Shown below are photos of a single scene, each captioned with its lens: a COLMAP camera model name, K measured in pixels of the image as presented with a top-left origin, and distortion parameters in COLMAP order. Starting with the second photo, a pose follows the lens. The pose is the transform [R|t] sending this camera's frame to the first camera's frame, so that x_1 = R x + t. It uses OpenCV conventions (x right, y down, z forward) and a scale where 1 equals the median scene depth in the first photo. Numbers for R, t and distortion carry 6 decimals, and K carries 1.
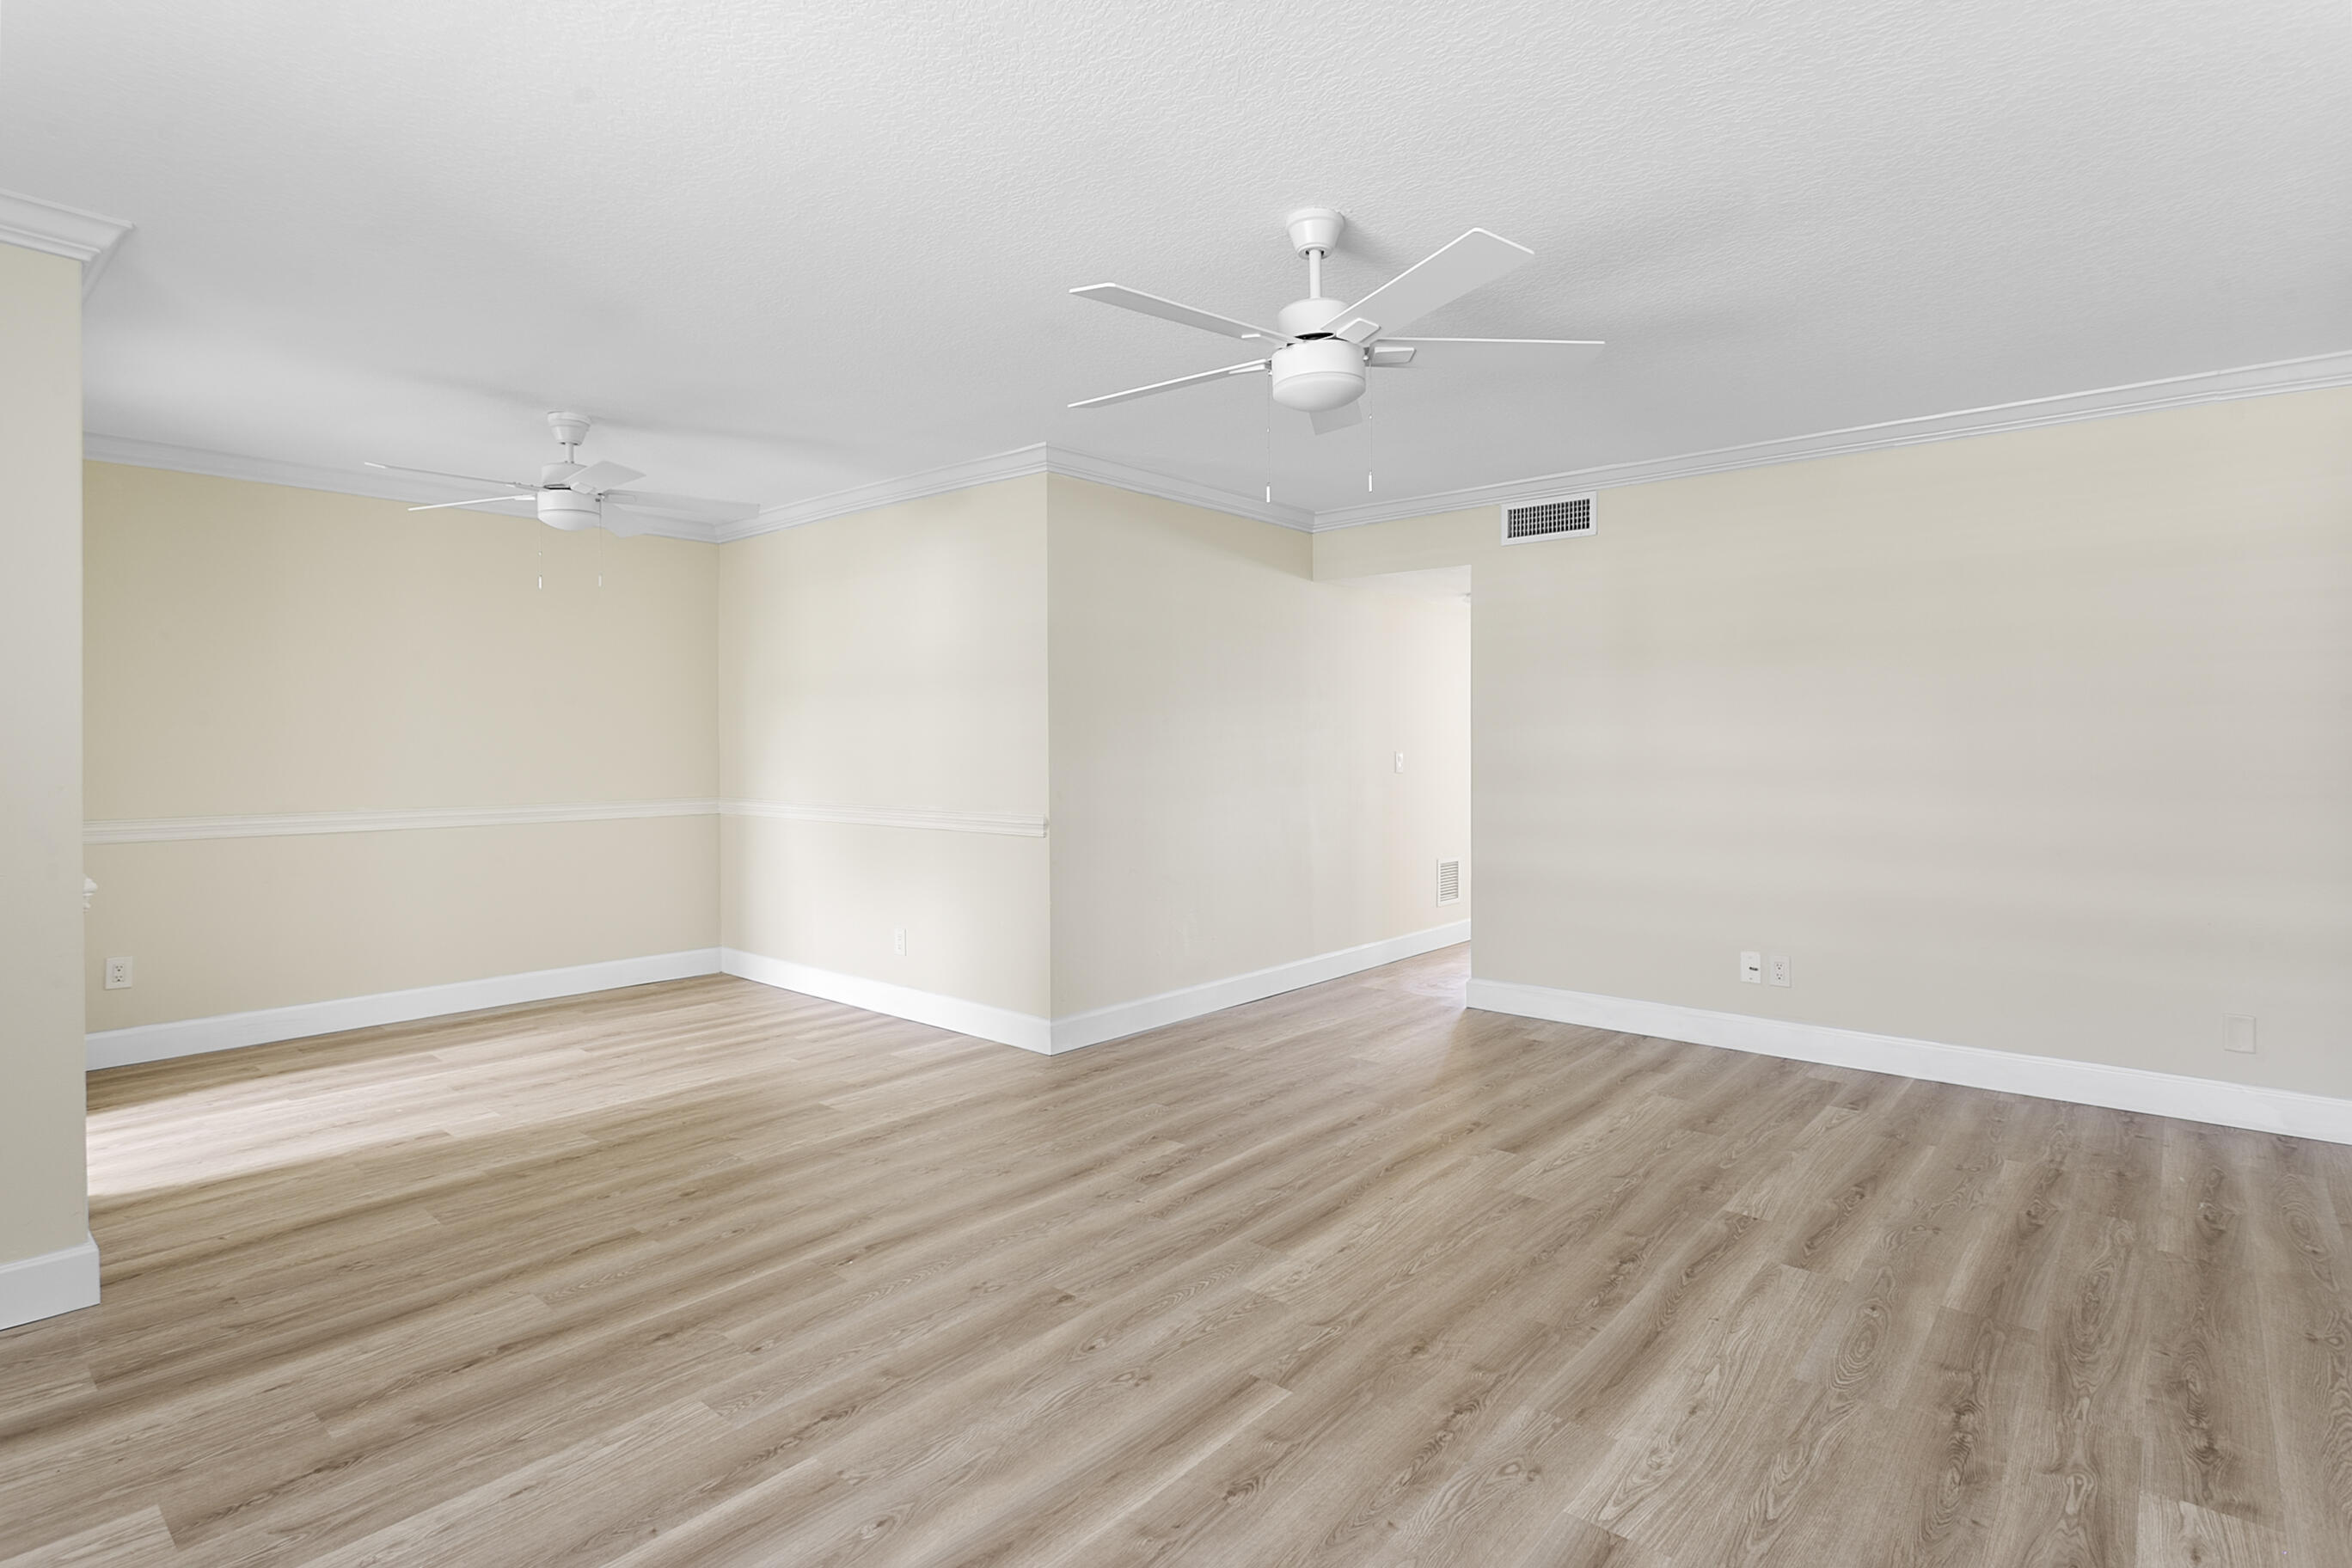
lens RADIAL K [[1179.5, 0, 1182.7], [0, 1179.5, 782.9], [0, 0, 1]] dist [-0.020317, 0.008770]
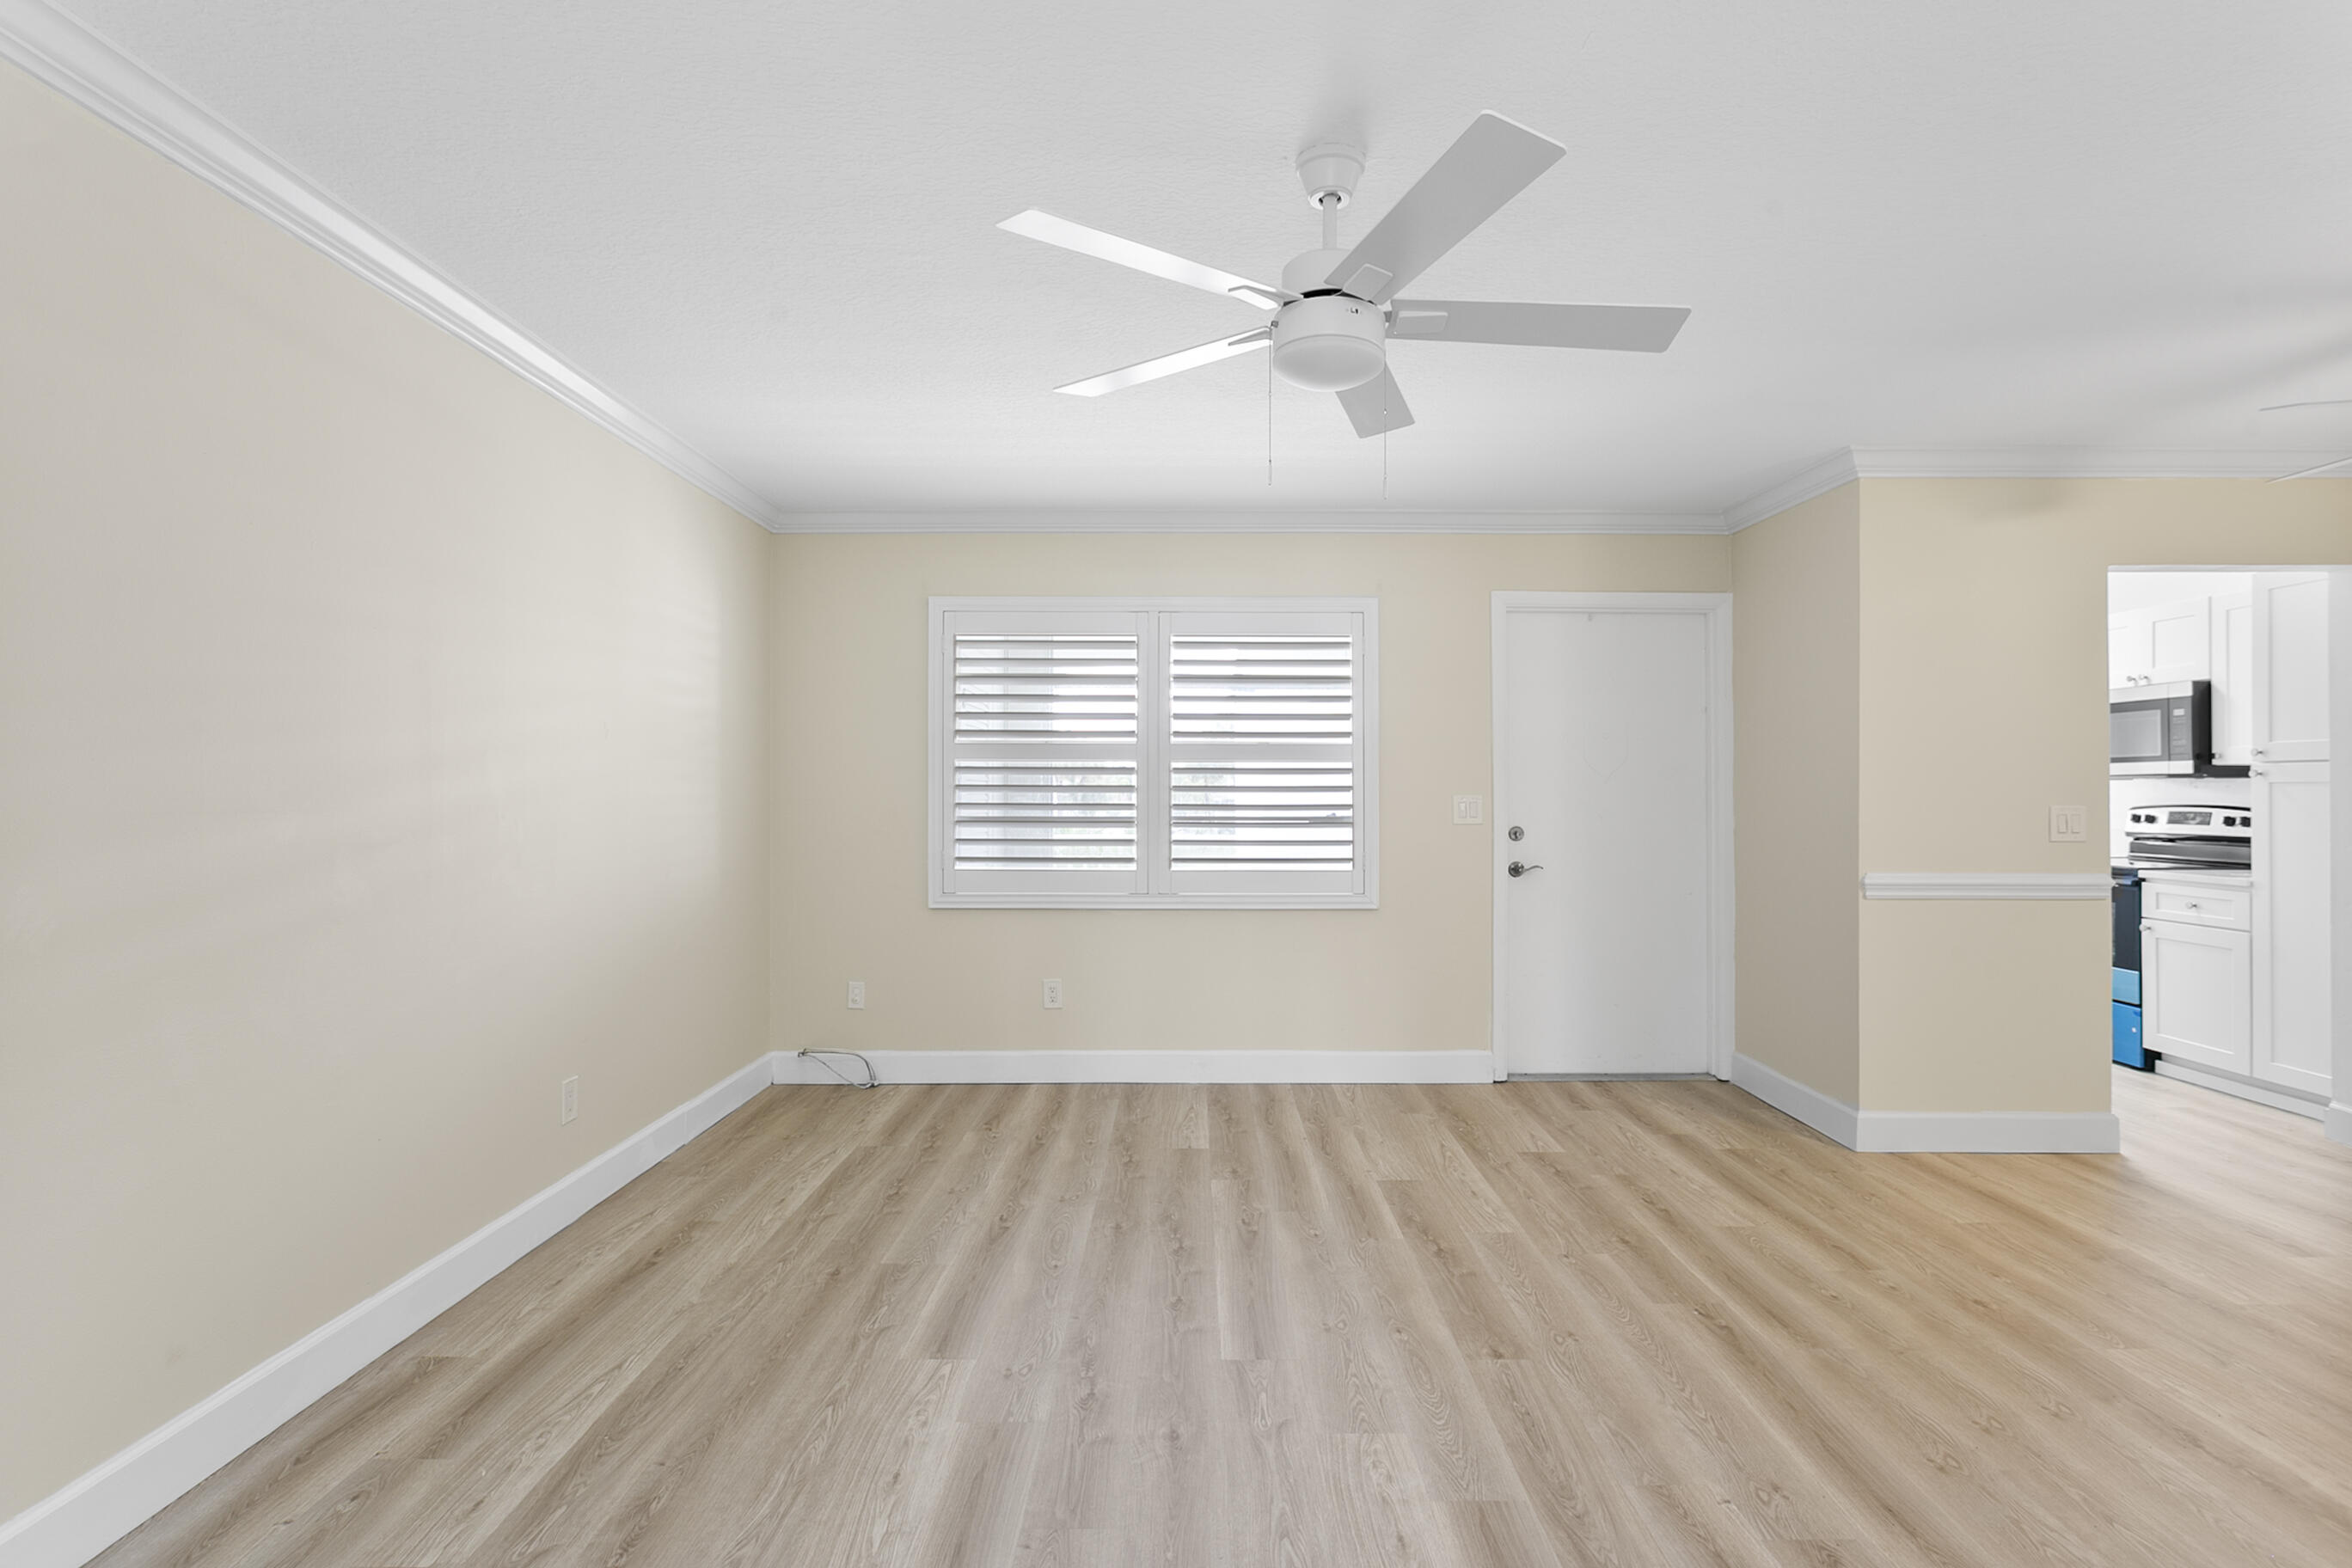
lens RADIAL K [[1179.5, 0, 1182.7], [0, 1179.5, 782.9], [0, 0, 1]] dist [-0.020317, 0.008770]
pose [[-0.764228, -0.000109, -0.644946, 0.743097], [-0.019055, 0.999567, 0.022410, -0.057666], [0.644665, 0.029416, -0.763899, 1.583366]]
